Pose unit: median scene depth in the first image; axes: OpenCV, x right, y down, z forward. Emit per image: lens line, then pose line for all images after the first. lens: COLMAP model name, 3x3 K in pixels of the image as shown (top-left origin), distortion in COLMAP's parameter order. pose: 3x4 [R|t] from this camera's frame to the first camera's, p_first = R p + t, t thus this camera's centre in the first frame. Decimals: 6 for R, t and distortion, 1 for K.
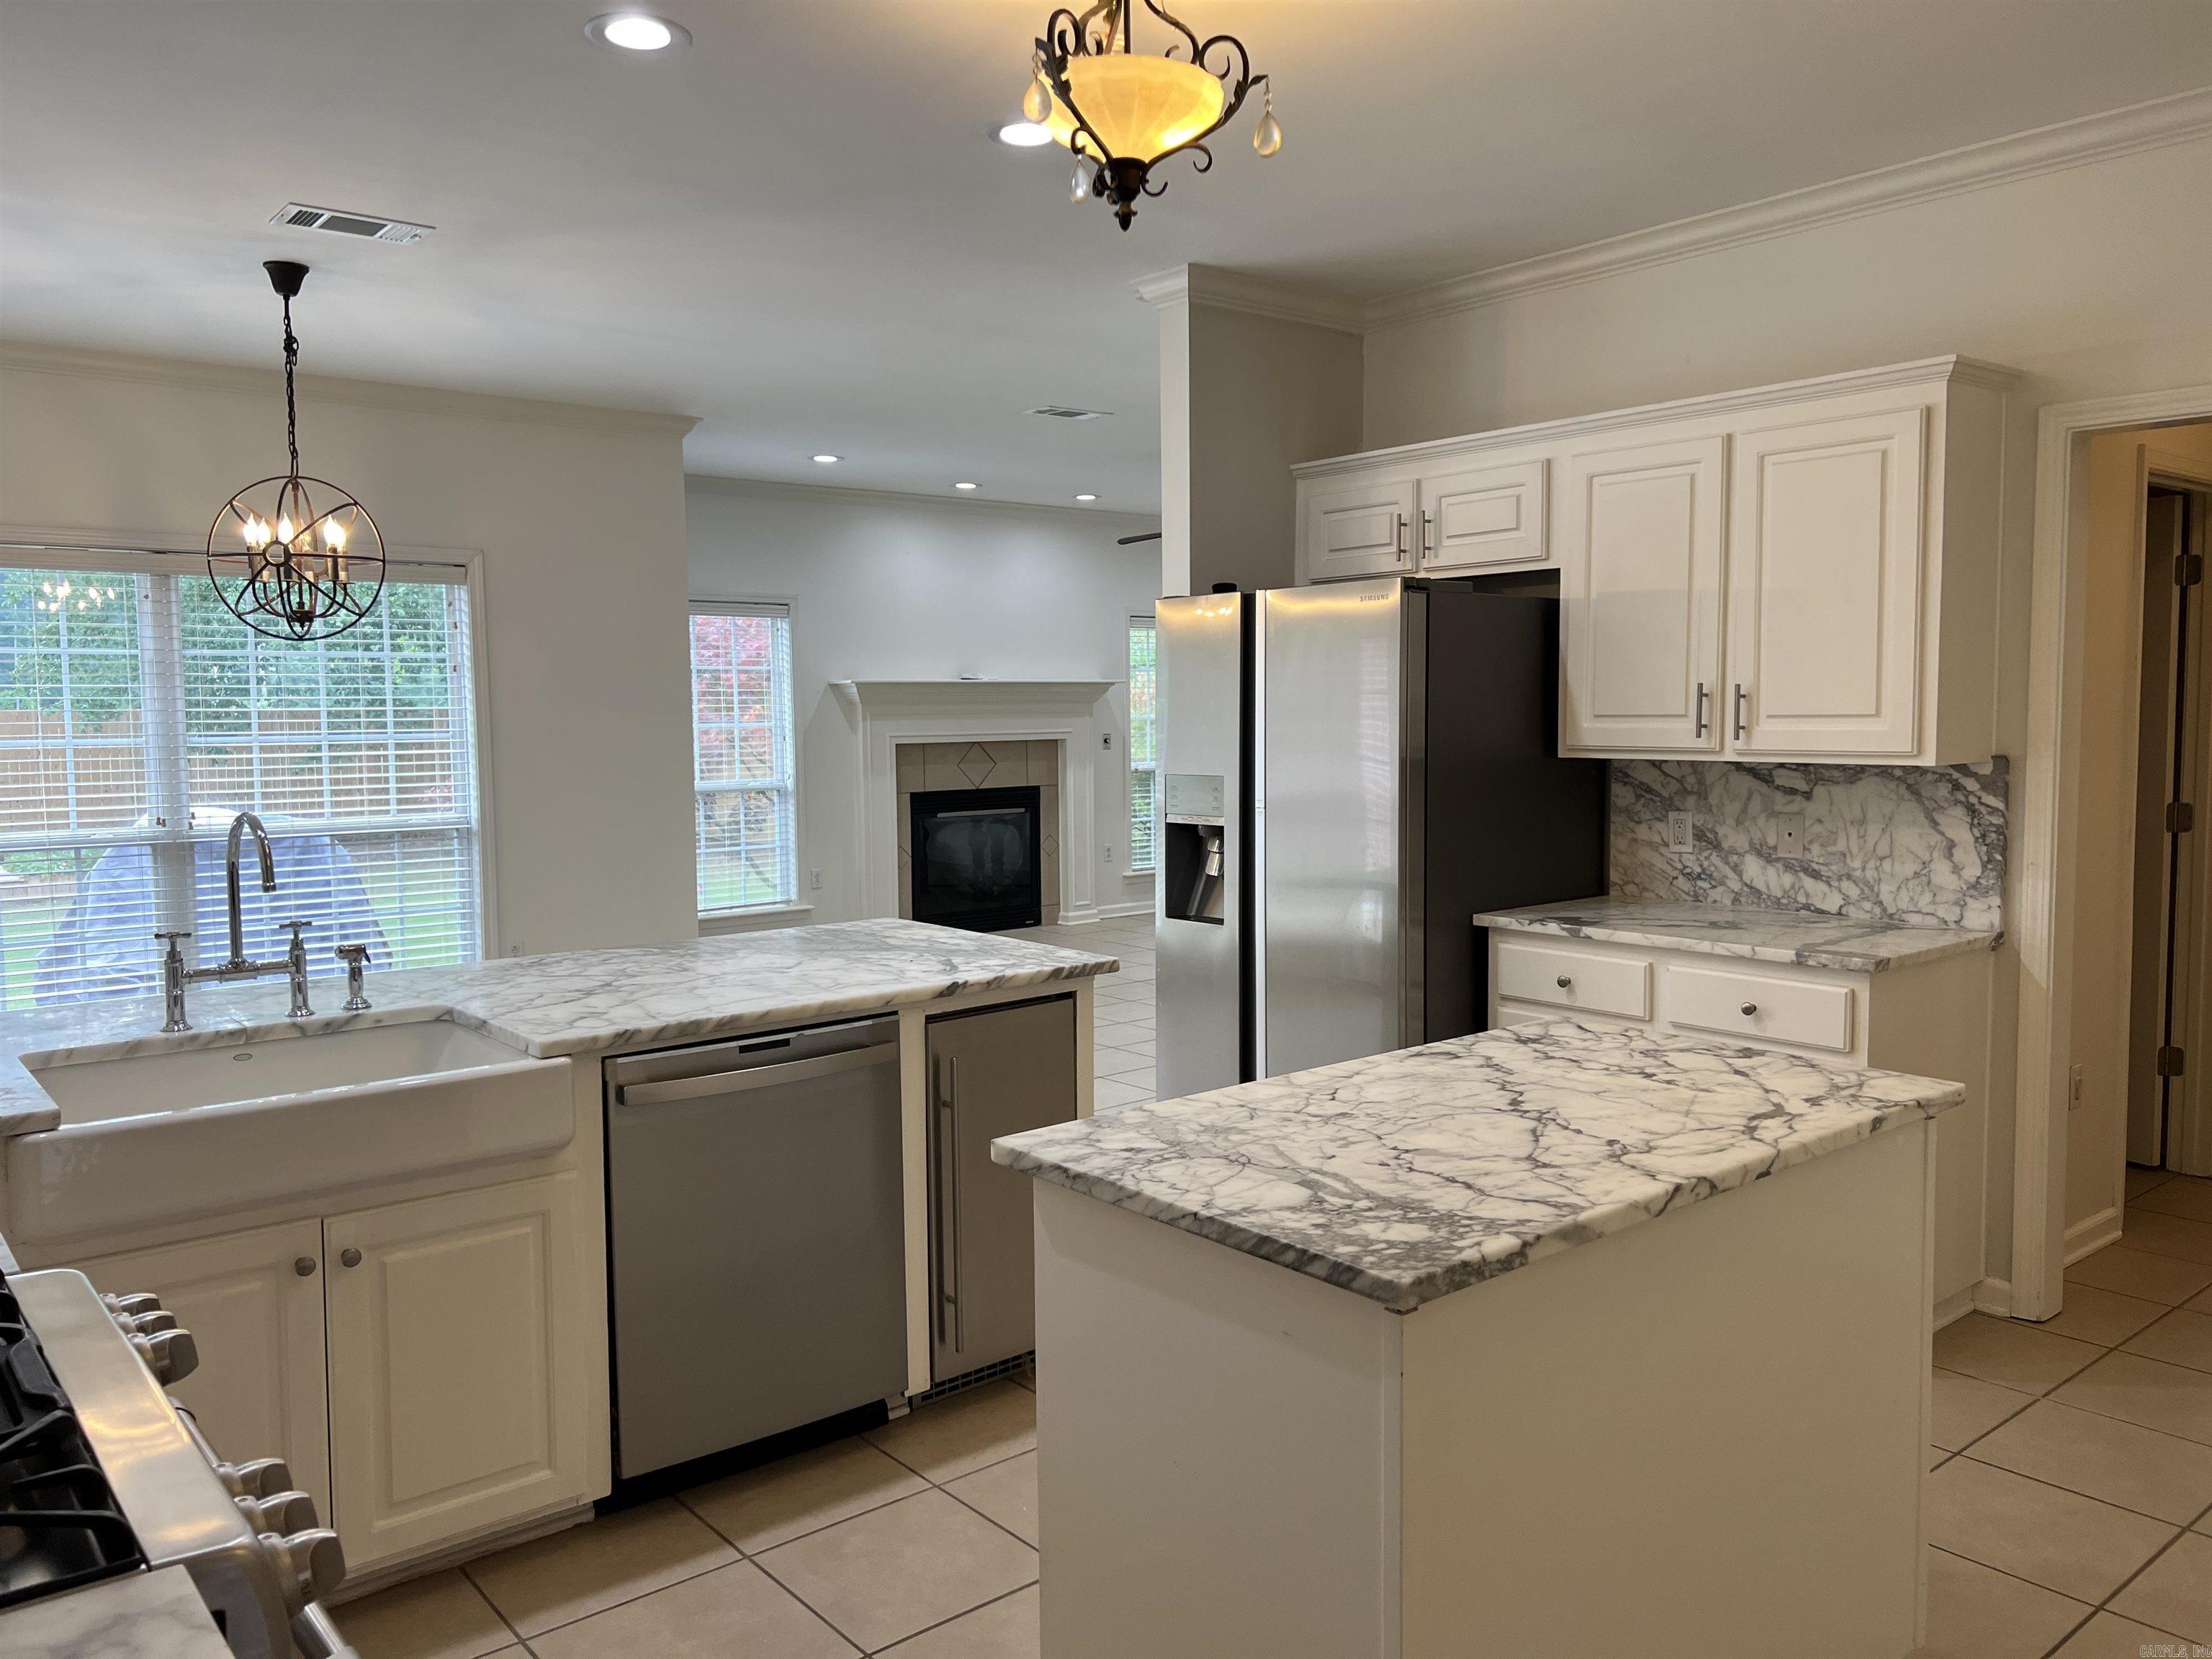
lens RADIAL K [[1640.5, 0, 1078.6], [0, 1640.5, 835.4], [0, 0, 1]] dist [0.078593, -0.115440]
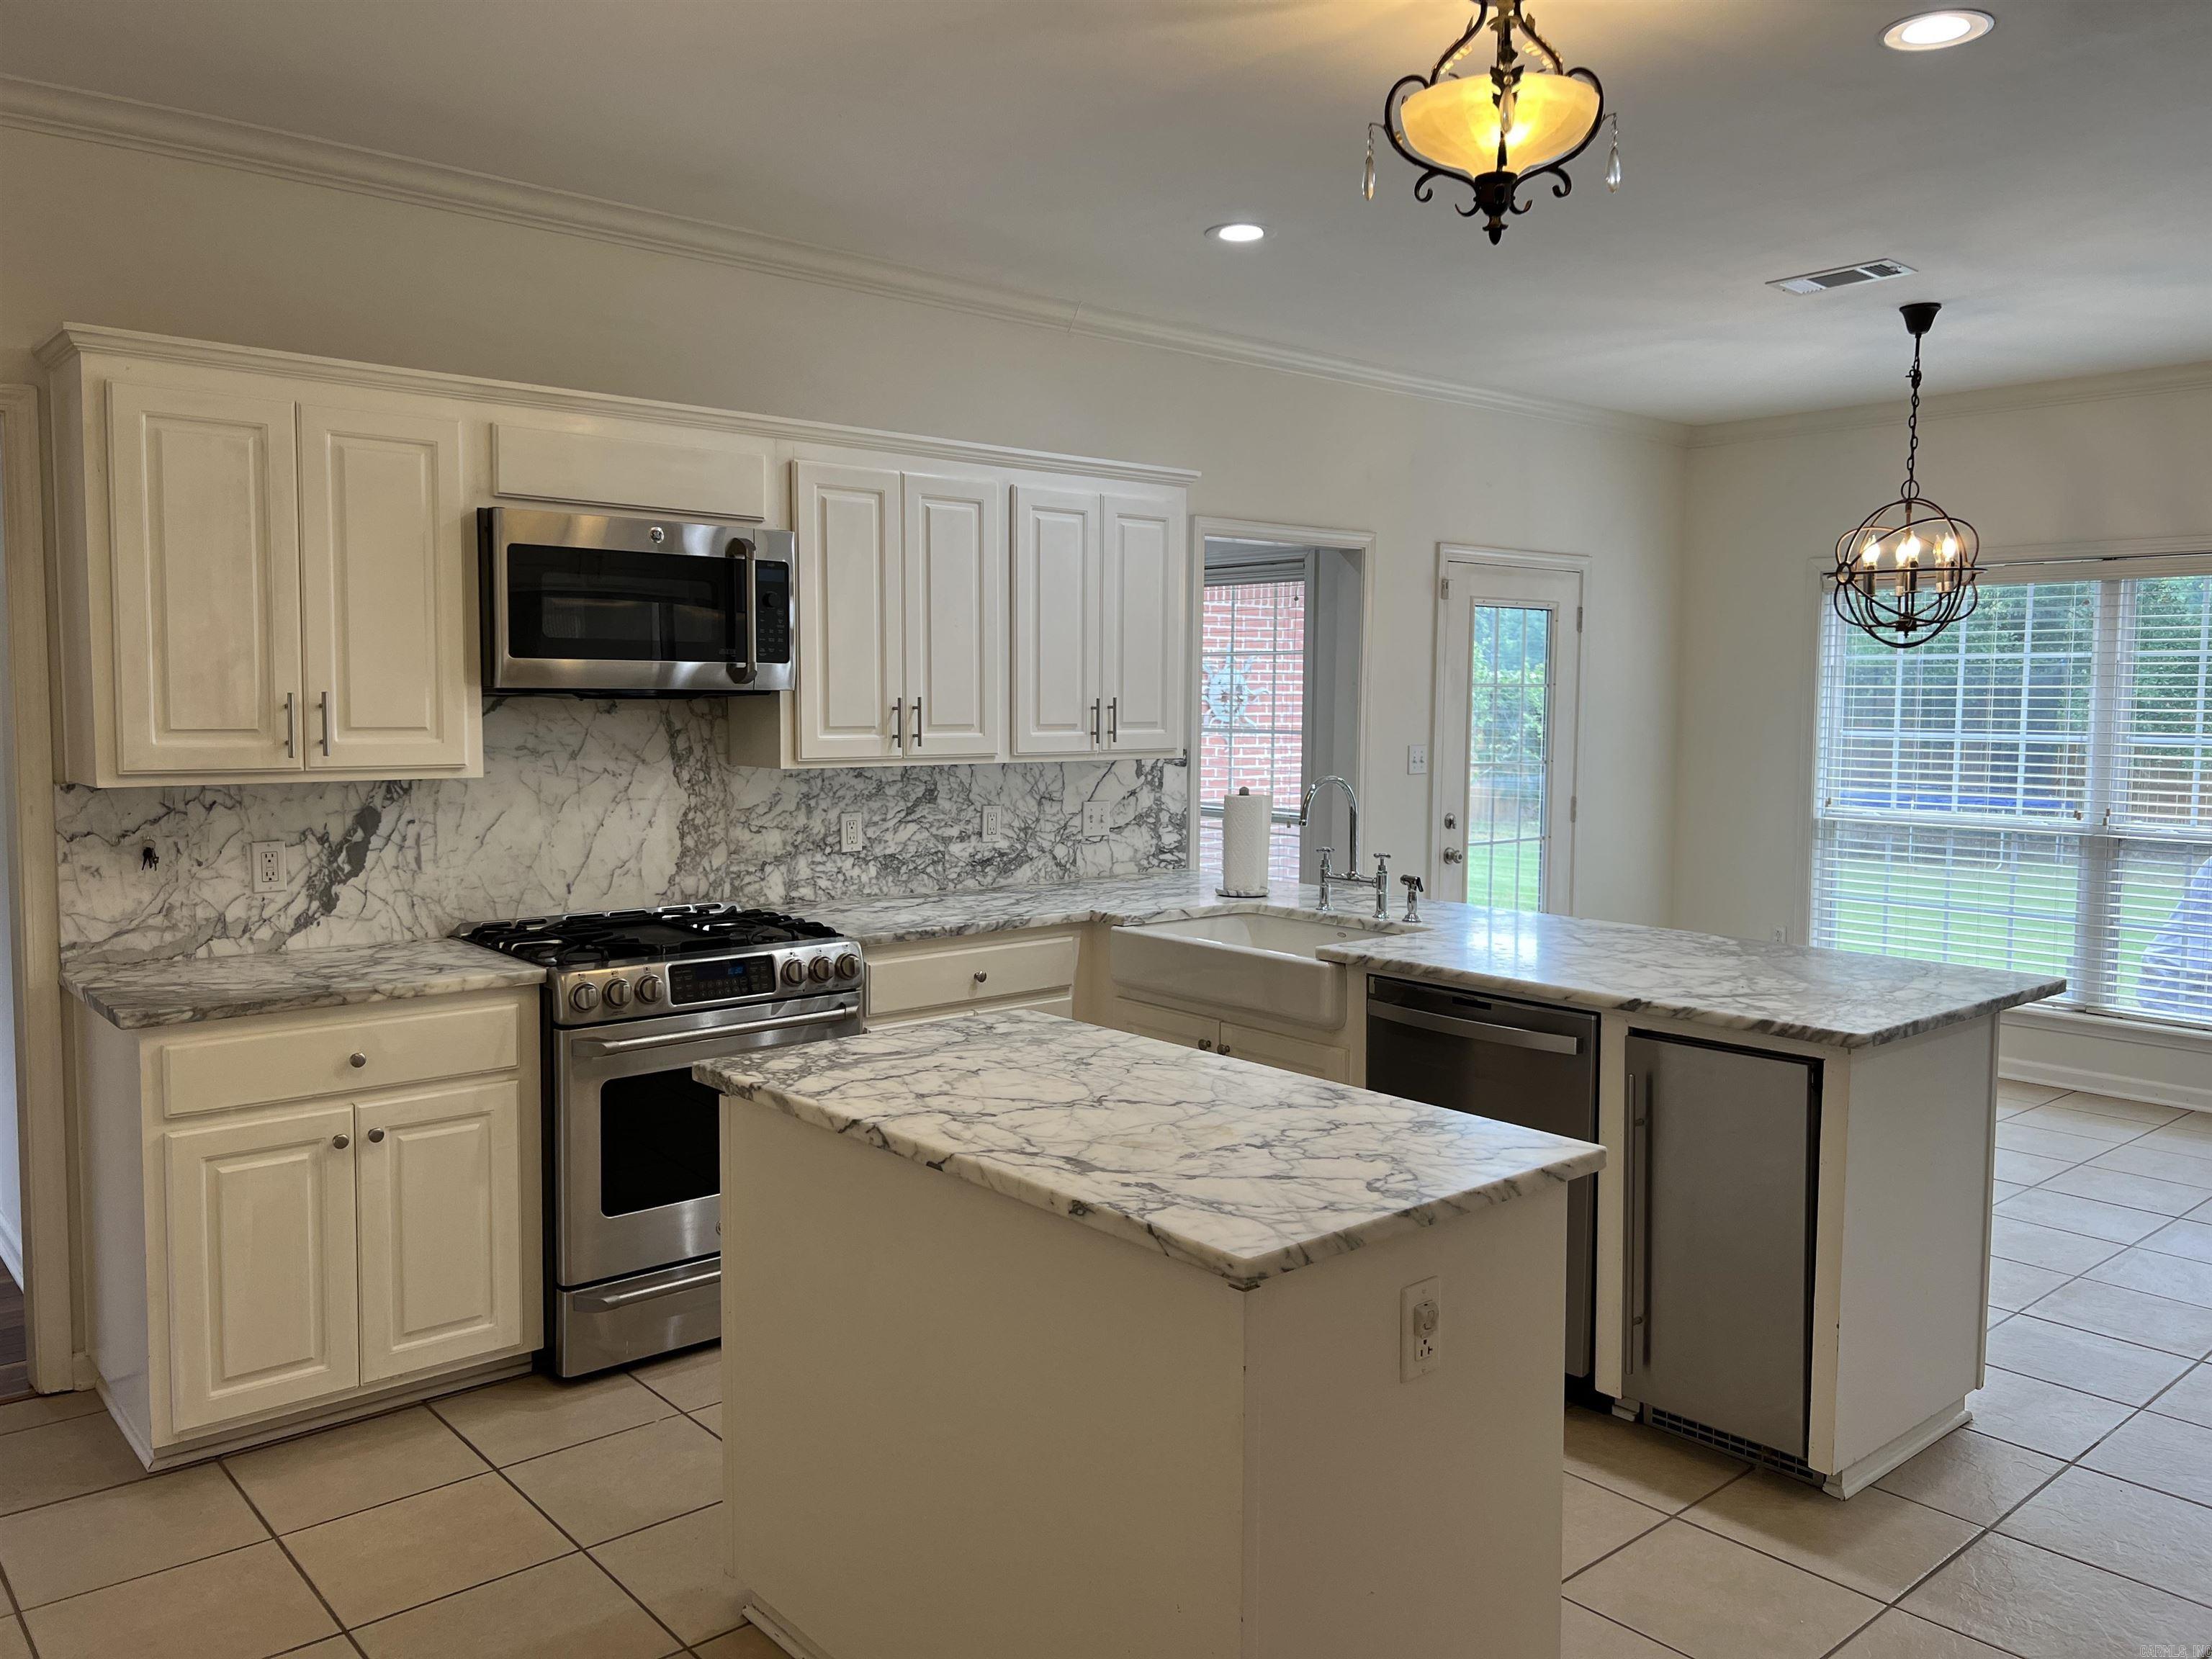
lens RADIAL K [[1637.9, 0, 1112.9], [0, 1637.9, 818.8], [0, 0, 1]] dist [0.068865, -0.066777]
pose [[0.034002, 0.084883, -0.995811, 1.048122], [-0.086669, 0.992884, 0.081675, -0.083680], [0.995657, 0.083528, 0.041117, 0.754984]]
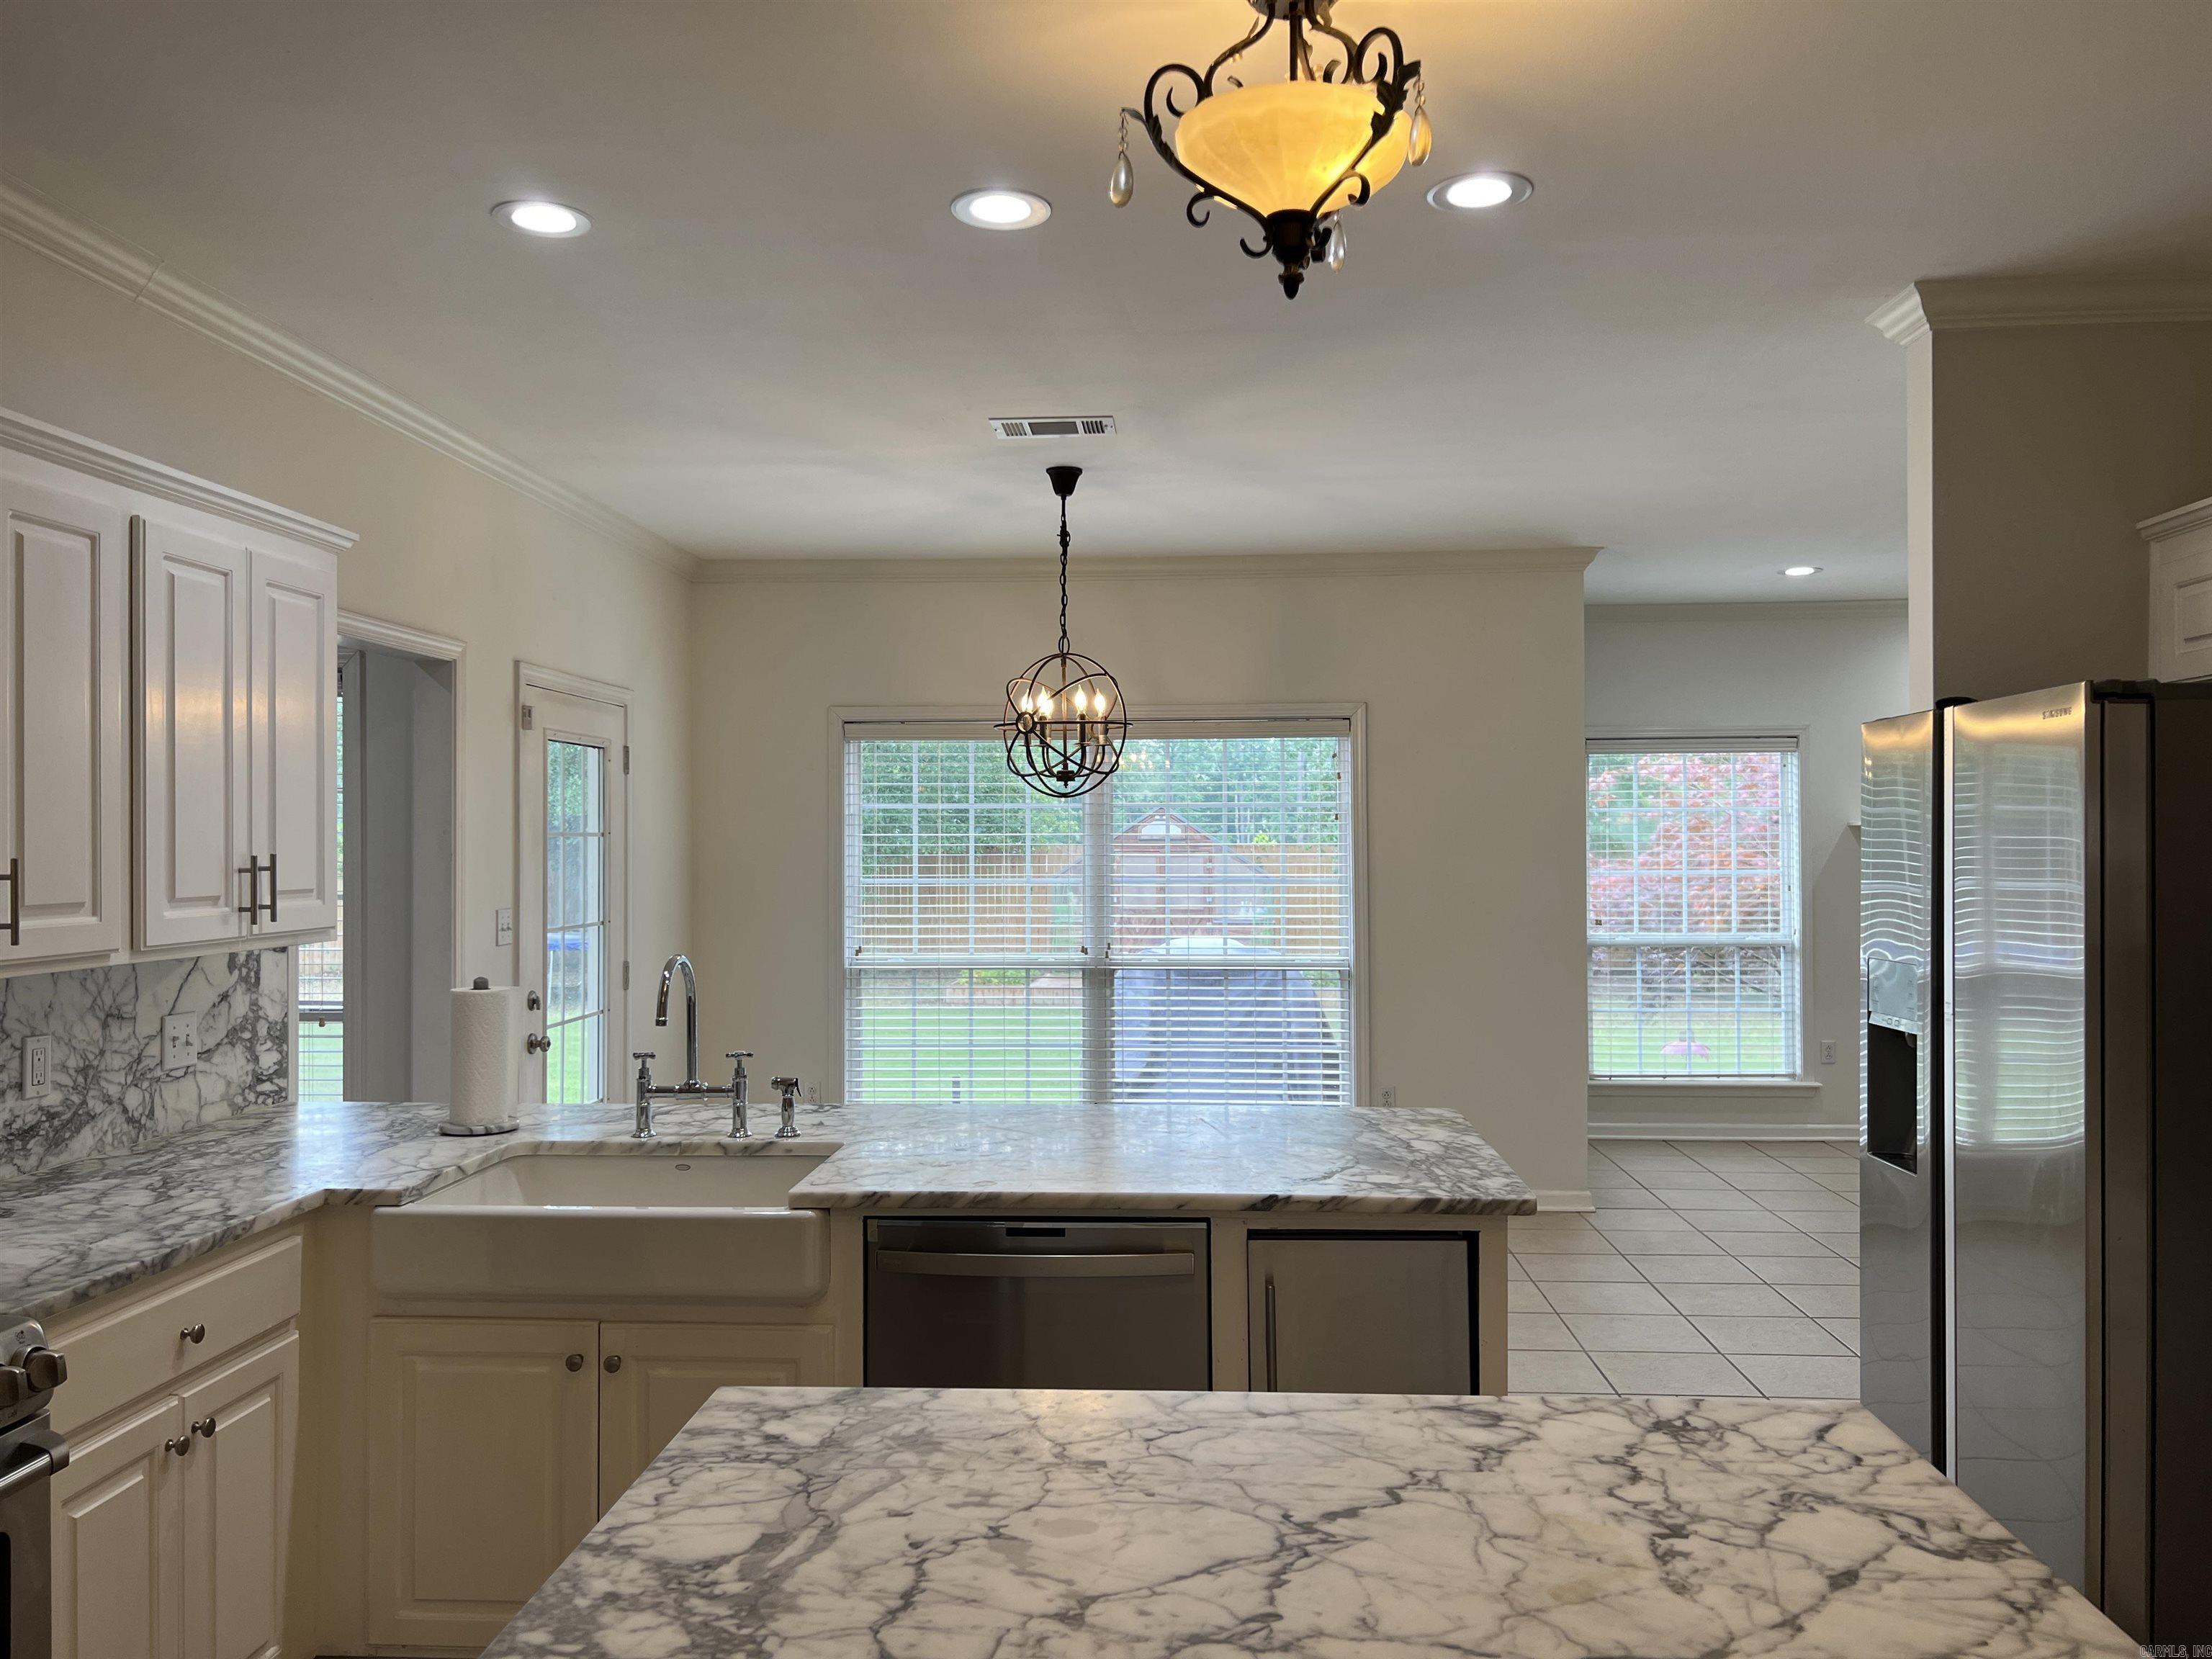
lens RADIAL K [[1641.3, 0, 1103.3], [0, 1641.3, 840.6], [0, 0, 1]] dist [0.072636, -0.079427]
pose [[0.734944, 0.006127, -0.678100, 0.515770], [-0.058533, 0.996800, -0.054433, -0.049808], [0.675597, 0.079697, 0.732951, 0.354165]]
